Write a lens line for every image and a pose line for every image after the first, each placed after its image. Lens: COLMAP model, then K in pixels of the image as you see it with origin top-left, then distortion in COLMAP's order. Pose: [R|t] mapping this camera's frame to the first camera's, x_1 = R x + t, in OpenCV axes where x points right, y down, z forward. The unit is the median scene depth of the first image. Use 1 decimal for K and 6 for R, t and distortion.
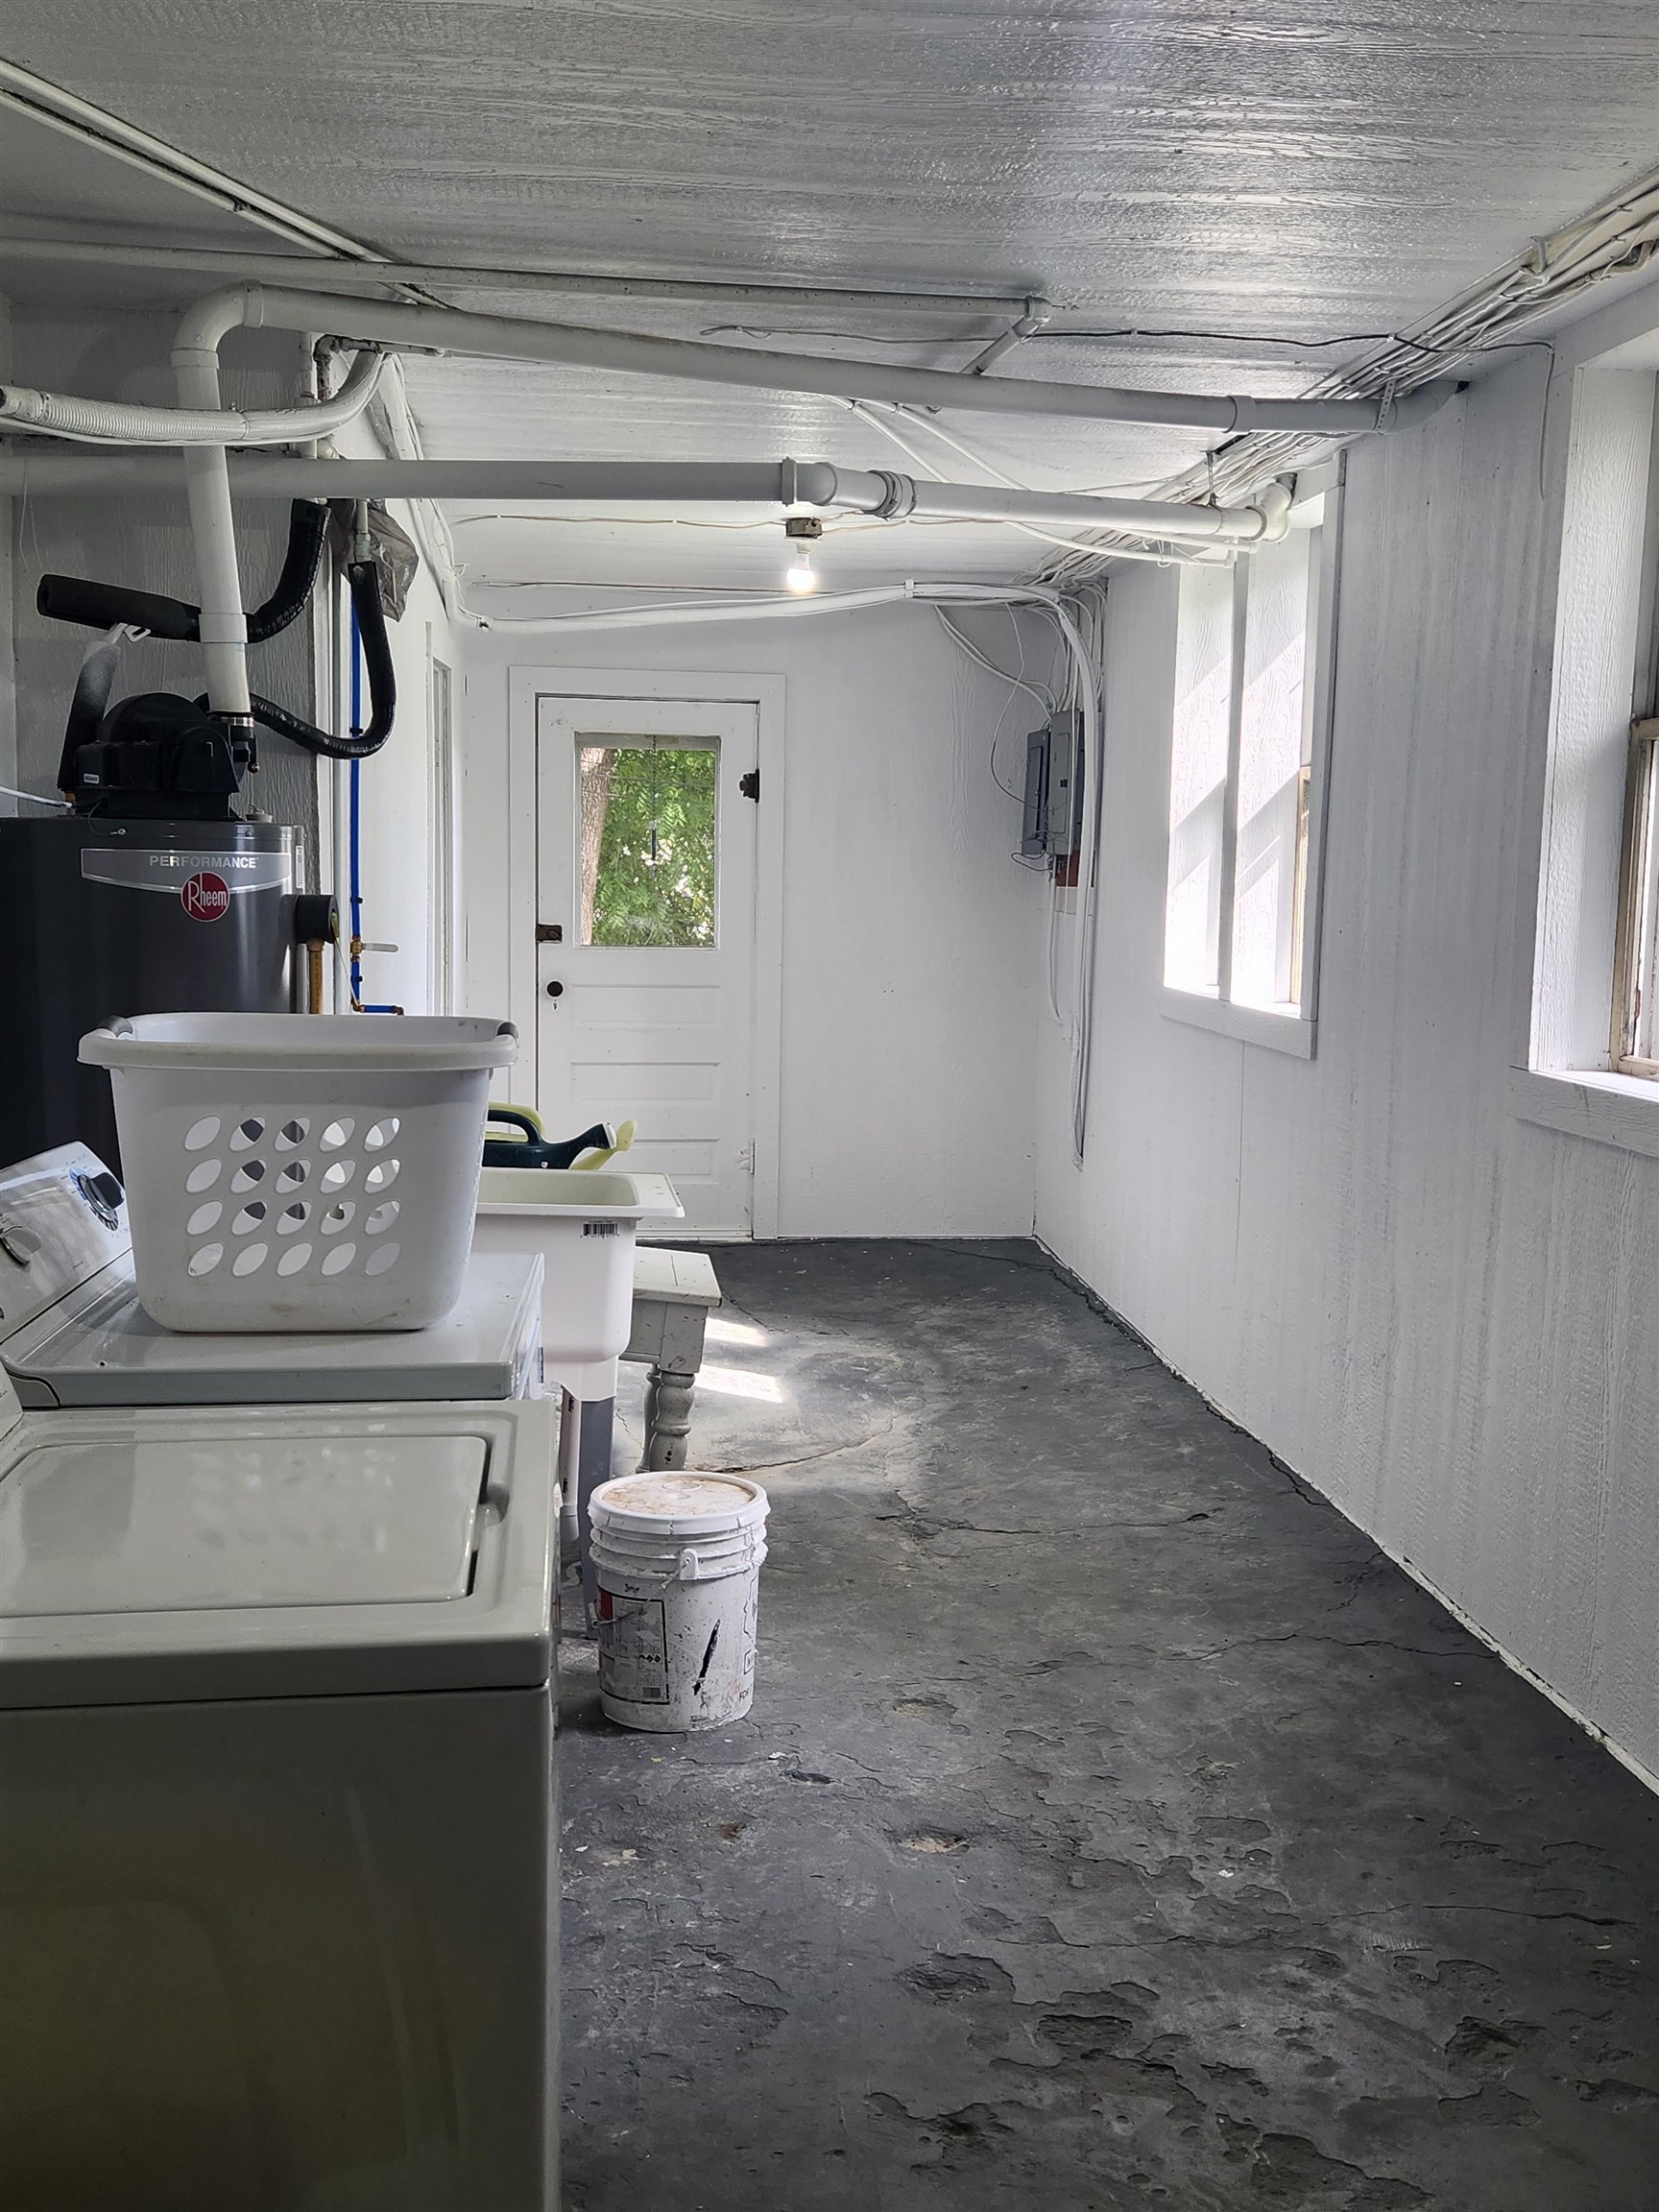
lens RADIAL K [[1493.7, 0, 842.2], [0, 1493.7, 1059.1], [0, 0, 1]] dist [0.084765, -0.085028]
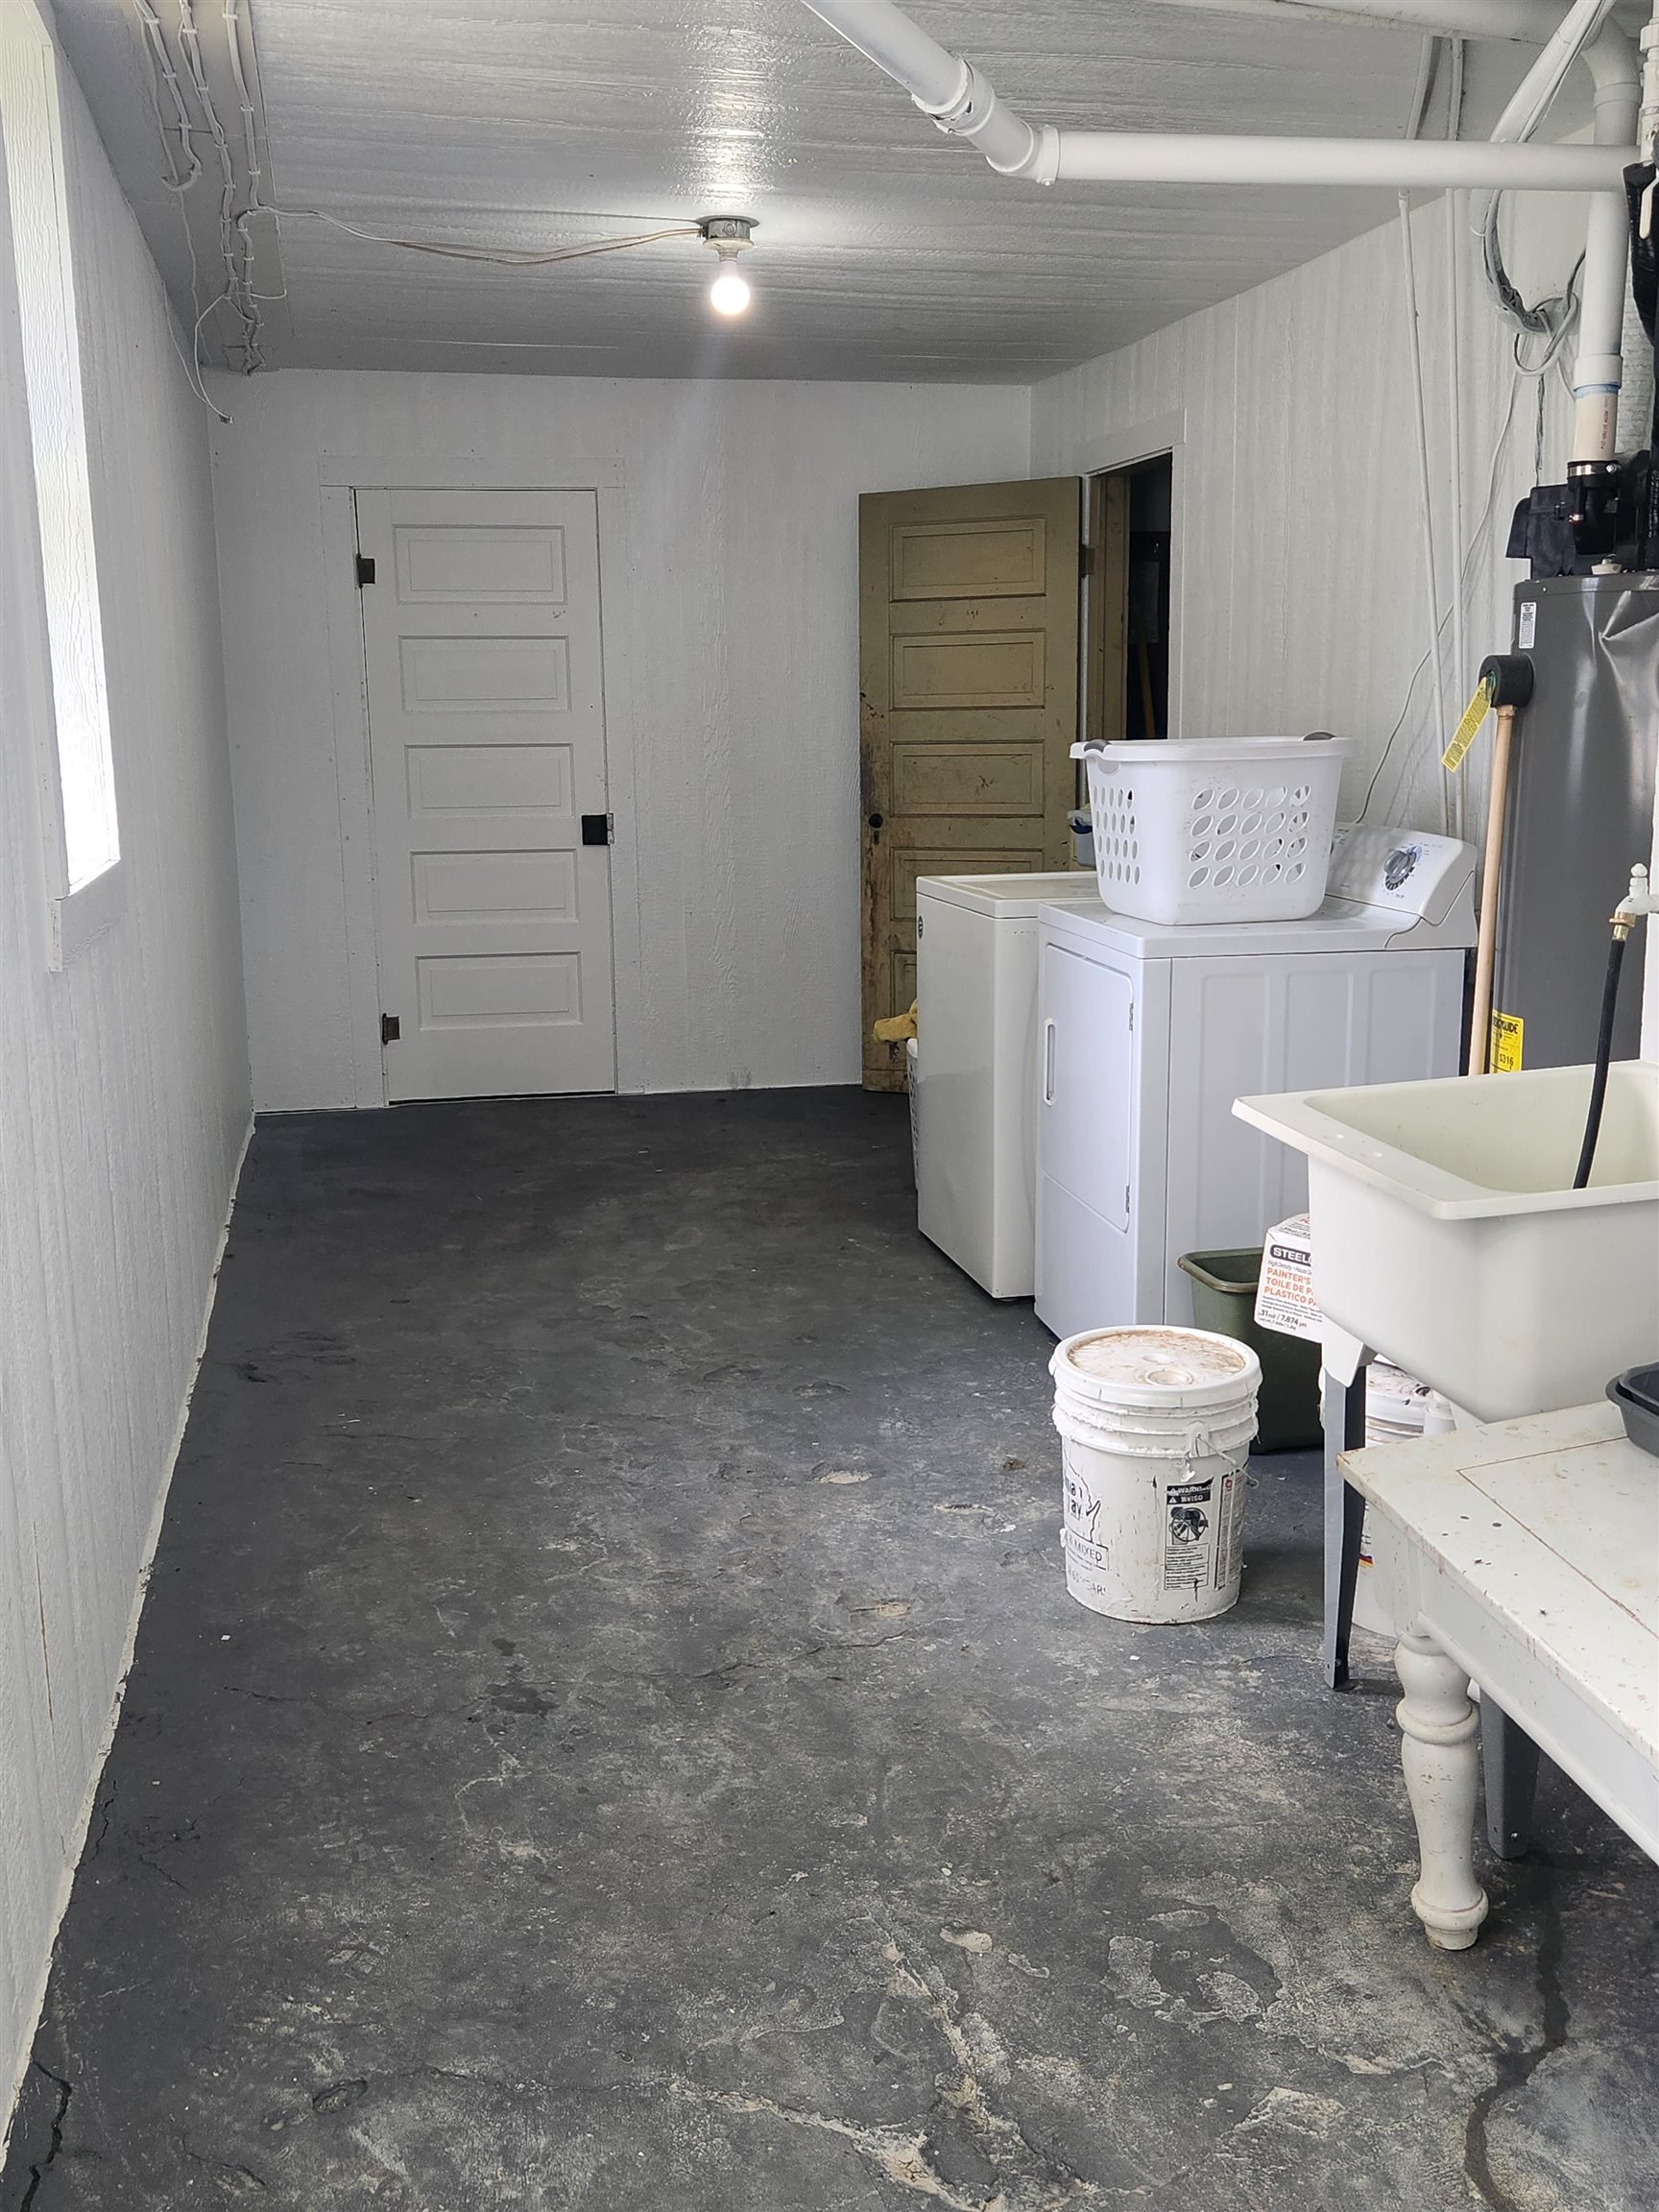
lens RADIAL K [[1493.7, 0, 842.2], [0, 1493.7, 1059.1], [0, 0, 1]] dist [0.084765, -0.085028]
pose [[-0.989136, 0.028740, -0.144168, 0.171678], [-0.023680, 0.936744, 0.349213, -0.153670], [0.145085, 0.348833, -0.925887, 1.542195]]
